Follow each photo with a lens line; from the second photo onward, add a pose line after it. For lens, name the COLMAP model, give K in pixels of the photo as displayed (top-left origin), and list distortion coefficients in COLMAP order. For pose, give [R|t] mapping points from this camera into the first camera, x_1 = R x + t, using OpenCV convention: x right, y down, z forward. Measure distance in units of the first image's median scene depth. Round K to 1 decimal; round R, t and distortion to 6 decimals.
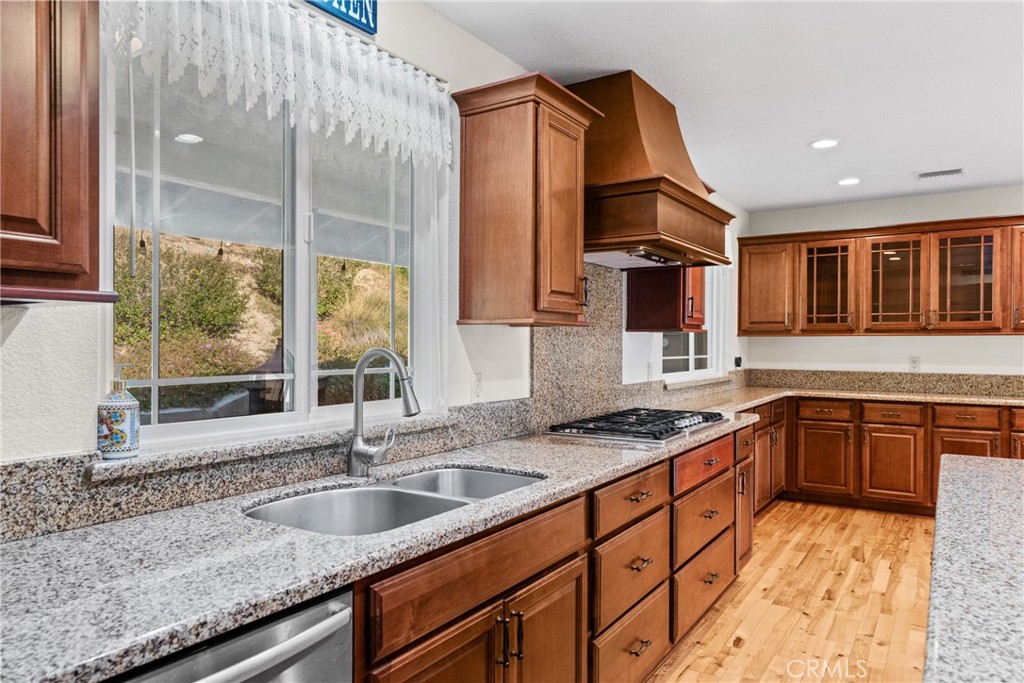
lens RADIAL K [[681.8, 0, 512.0], [0, 681.8, 341.5], [0, 0, 1]] dist [0.000818, 0.000124]
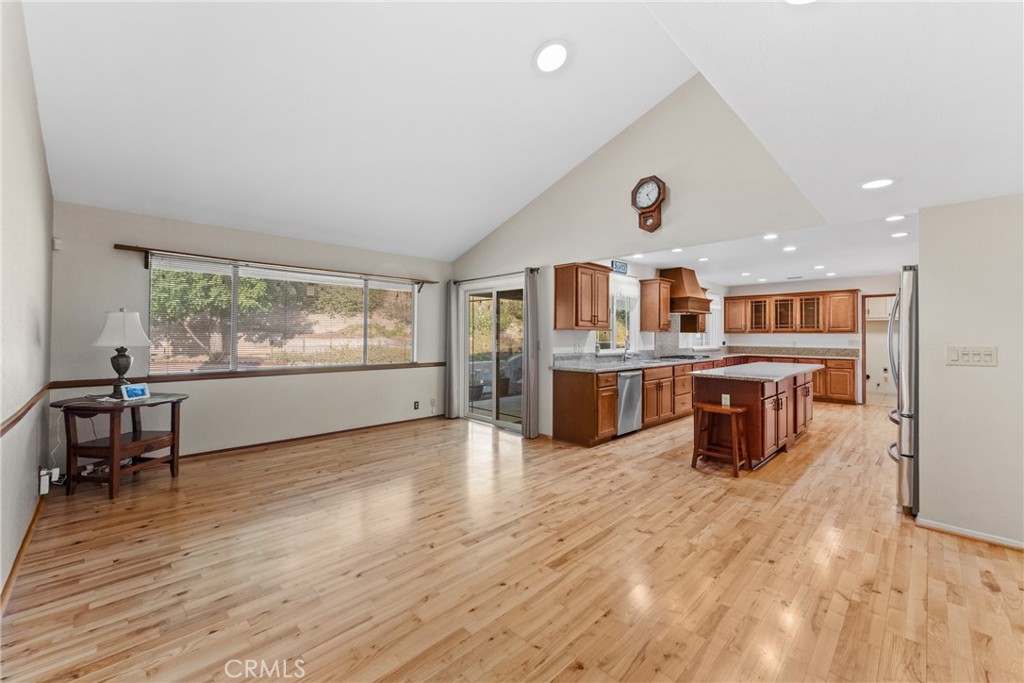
lens RADIAL K [[409.6, 0, 508.8], [0, 409.6, 326.9], [0, 0, 1]] dist [0.000402, 0.000004]
pose [[0.974953, -0.002500, -0.222396, -0.162488], [-0.001763, 0.999819, -0.018967, -0.002203], [0.222403, 0.018884, 0.974772, -0.905820]]
